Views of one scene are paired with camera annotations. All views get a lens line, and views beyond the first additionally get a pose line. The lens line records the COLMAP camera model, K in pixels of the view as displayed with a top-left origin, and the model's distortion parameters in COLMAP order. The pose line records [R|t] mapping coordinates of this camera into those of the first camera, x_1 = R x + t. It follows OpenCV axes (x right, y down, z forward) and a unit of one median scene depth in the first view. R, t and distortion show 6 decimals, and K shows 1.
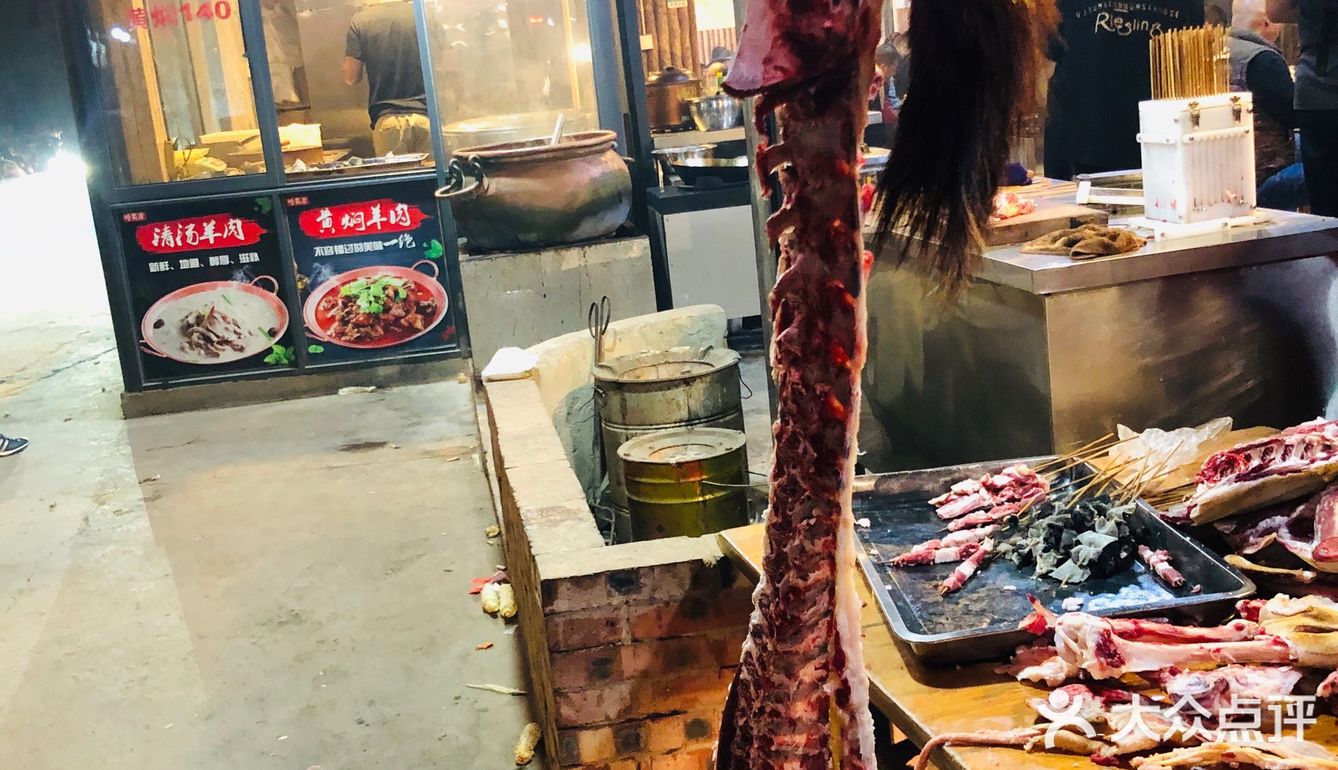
lens RADIAL K [[1364.9, 0, 669.0], [0, 1364.9, 385.0], [0, 0, 1]] dist [-0.010152, -0.008085]
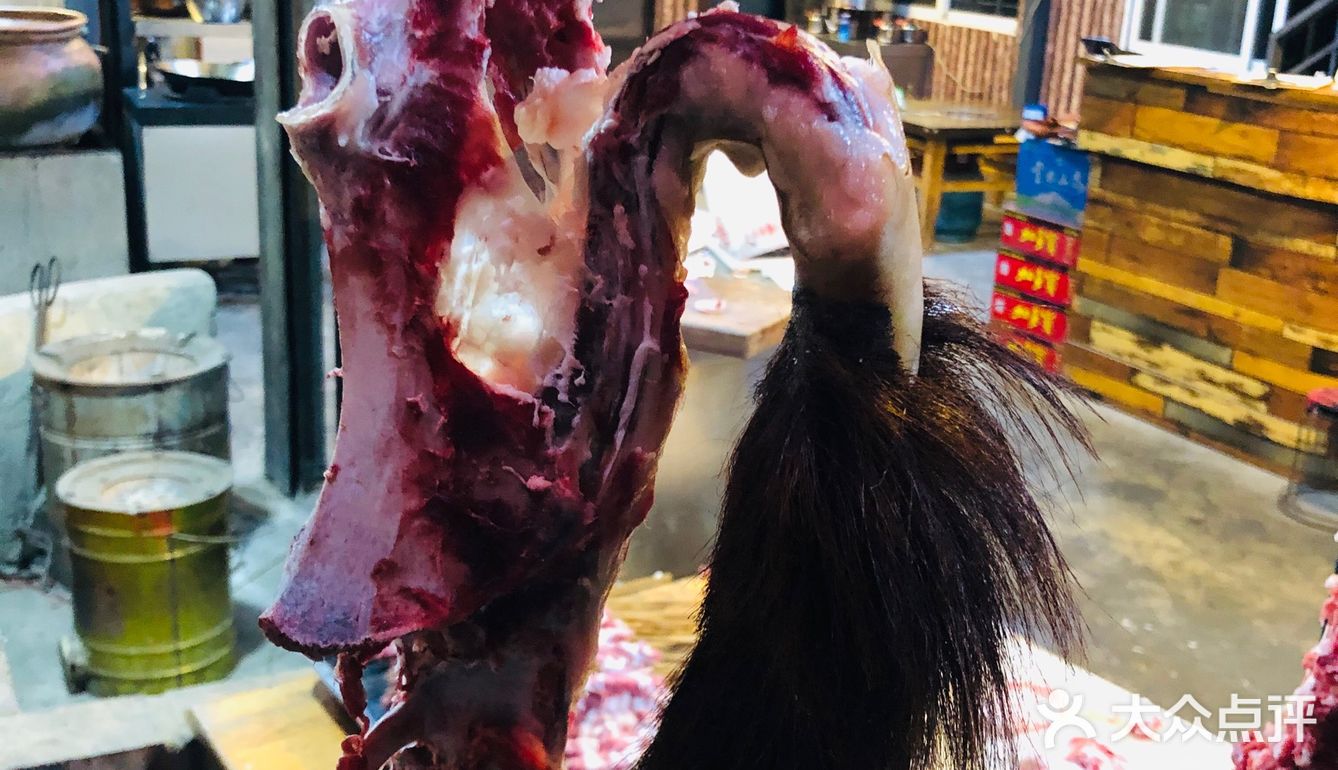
lens RADIAL K [[1364.9, 0, 669.0], [0, 1364.9, 385.0], [0, 0, 1]] dist [-0.010152, -0.008085]
pose [[0.929673, 0.053249, 0.364517, 0.000204], [-0.085109, 0.993775, 0.071892, -0.082834], [-0.358419, -0.097860, 0.928417, 0.152932]]
